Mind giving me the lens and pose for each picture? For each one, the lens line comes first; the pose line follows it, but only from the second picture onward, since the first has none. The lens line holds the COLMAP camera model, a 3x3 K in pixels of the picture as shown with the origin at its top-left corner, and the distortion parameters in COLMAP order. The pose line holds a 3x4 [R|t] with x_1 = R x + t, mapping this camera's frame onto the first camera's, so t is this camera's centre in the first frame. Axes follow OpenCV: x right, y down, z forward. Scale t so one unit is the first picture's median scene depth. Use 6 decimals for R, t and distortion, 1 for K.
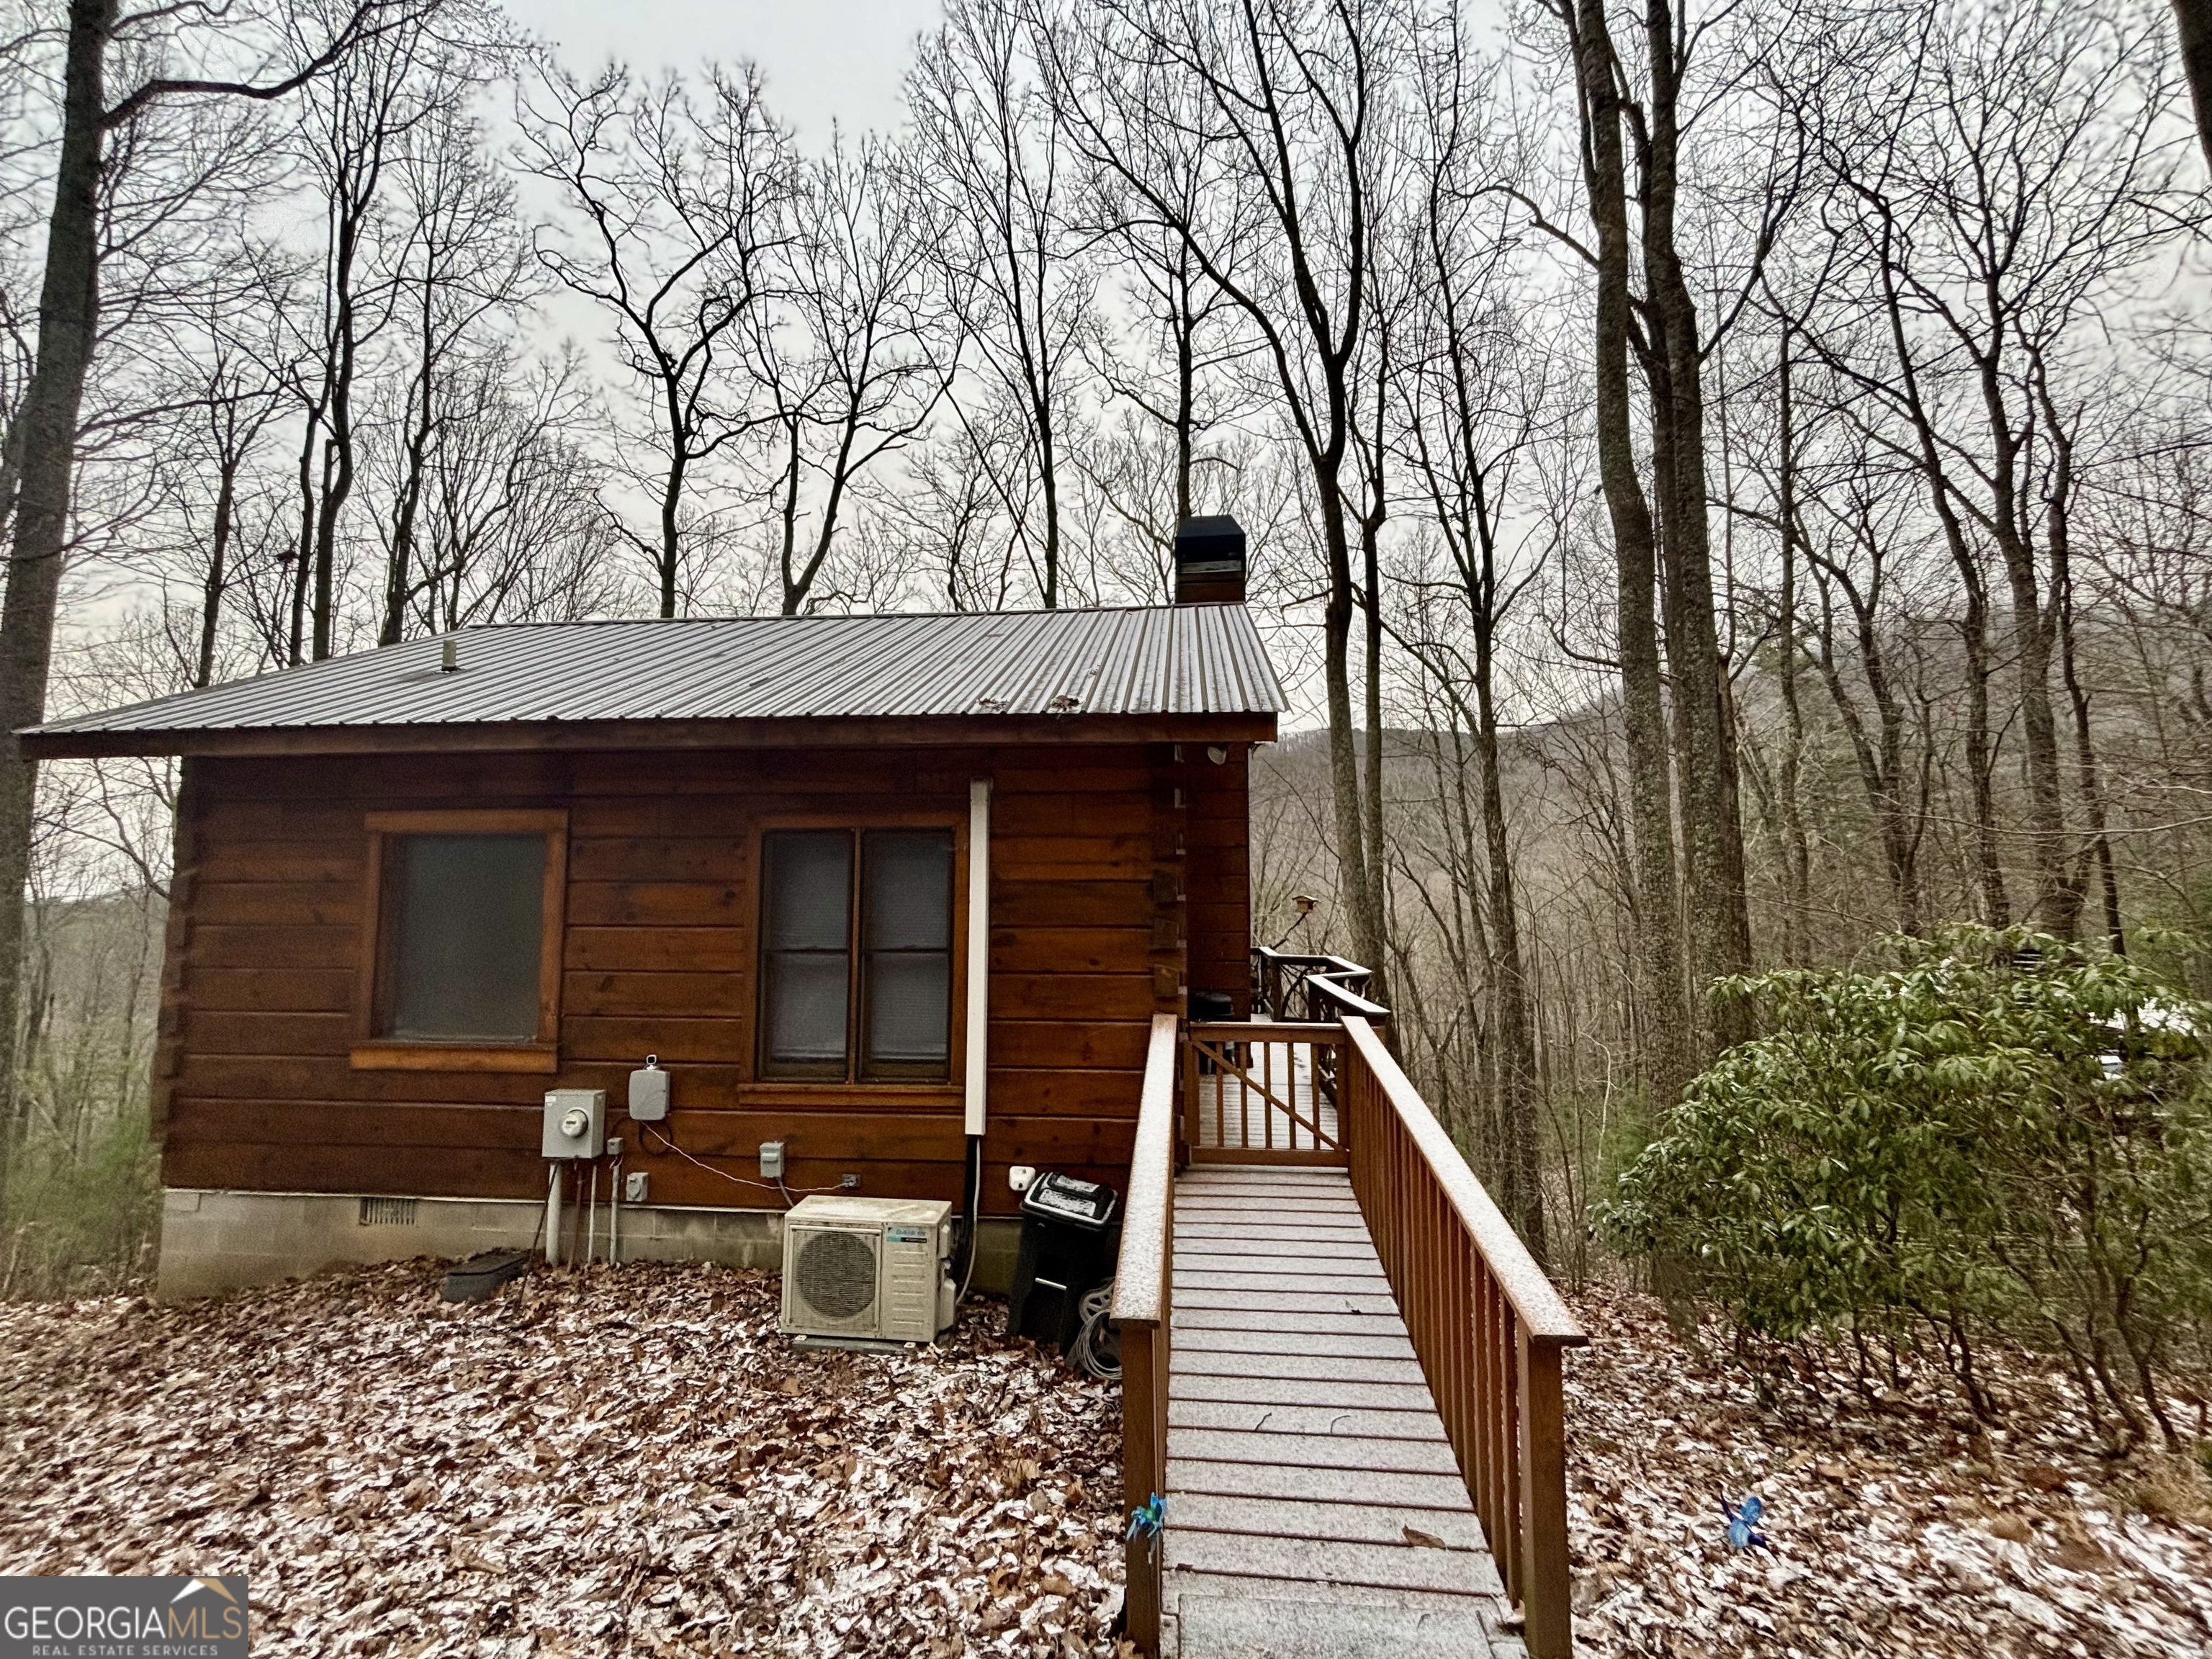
lens RADIAL K [[889.7, 0, 1106.0], [0, 889.7, 829.5], [0, 0, 1]] dist [0.000027, 0.000125]
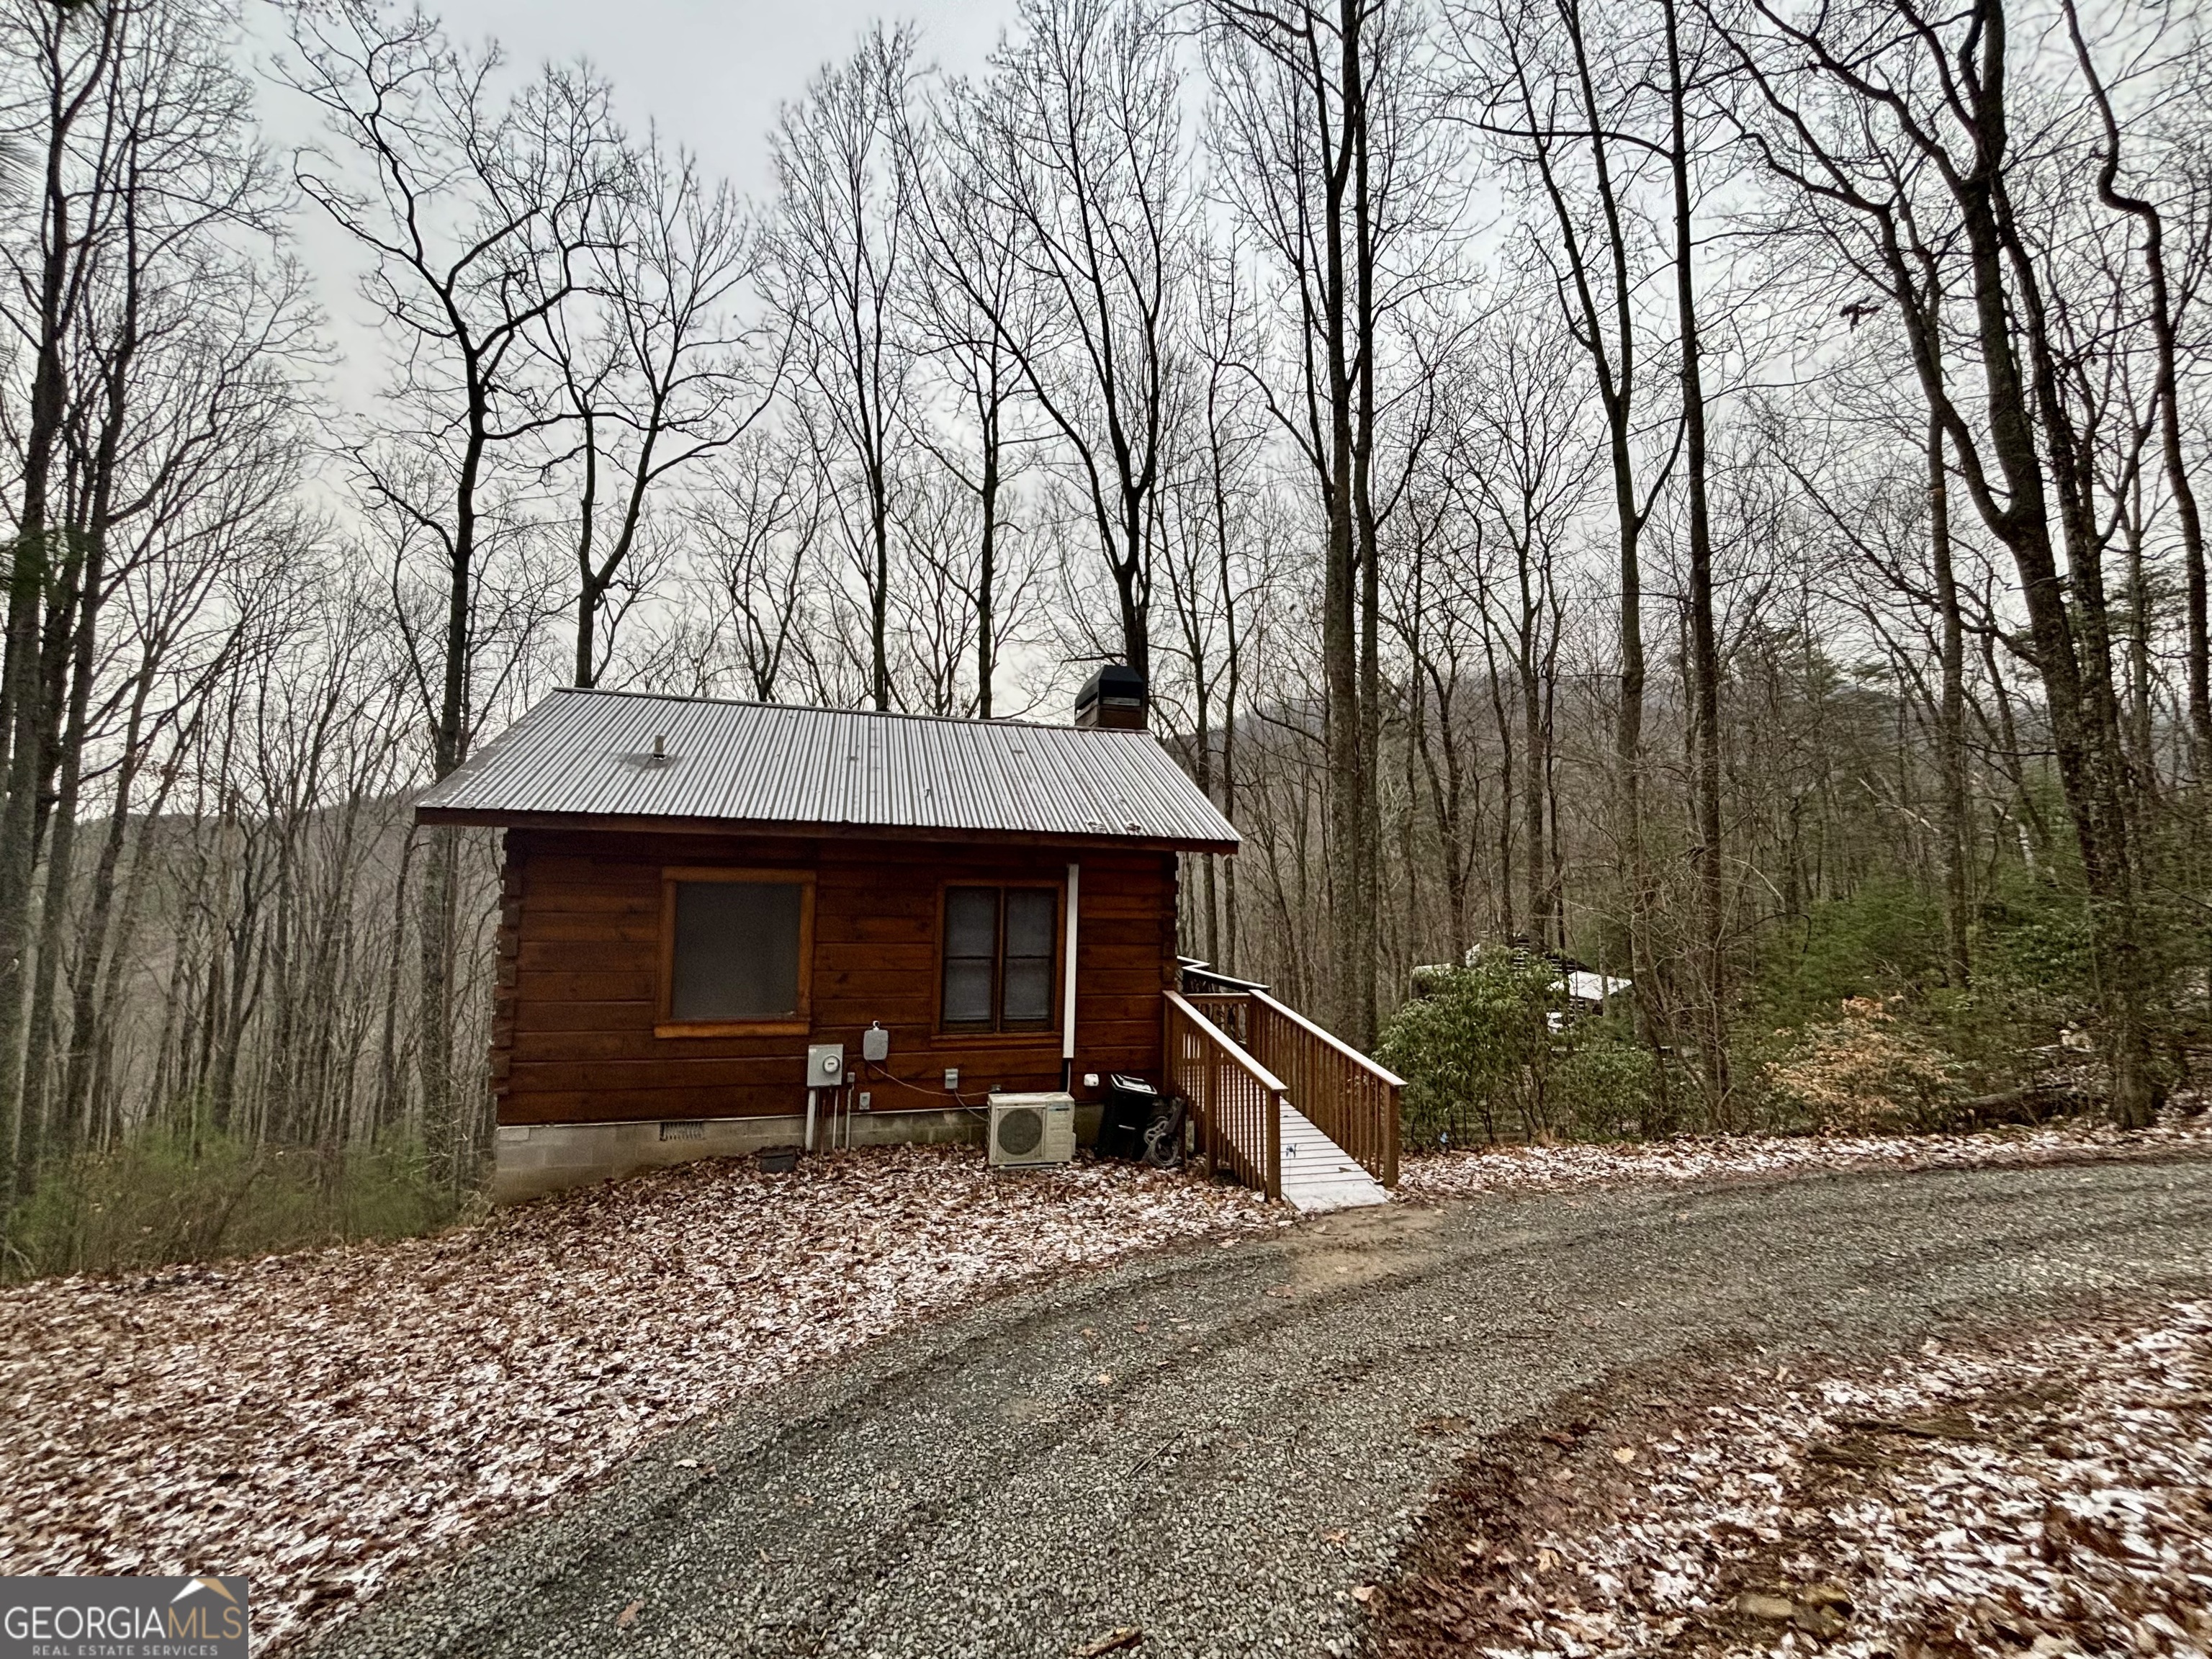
lens RADIAL K [[889.7, 0, 1106.0], [0, 889.7, 829.5], [0, 0, 1]] dist [0.000027, 0.000125]
pose [[0.934976, 0.042864, 0.352111, -0.558009], [-0.048791, 0.998777, 0.007972, -0.108448], [-0.351338, -0.024633, 0.935924, -0.545469]]
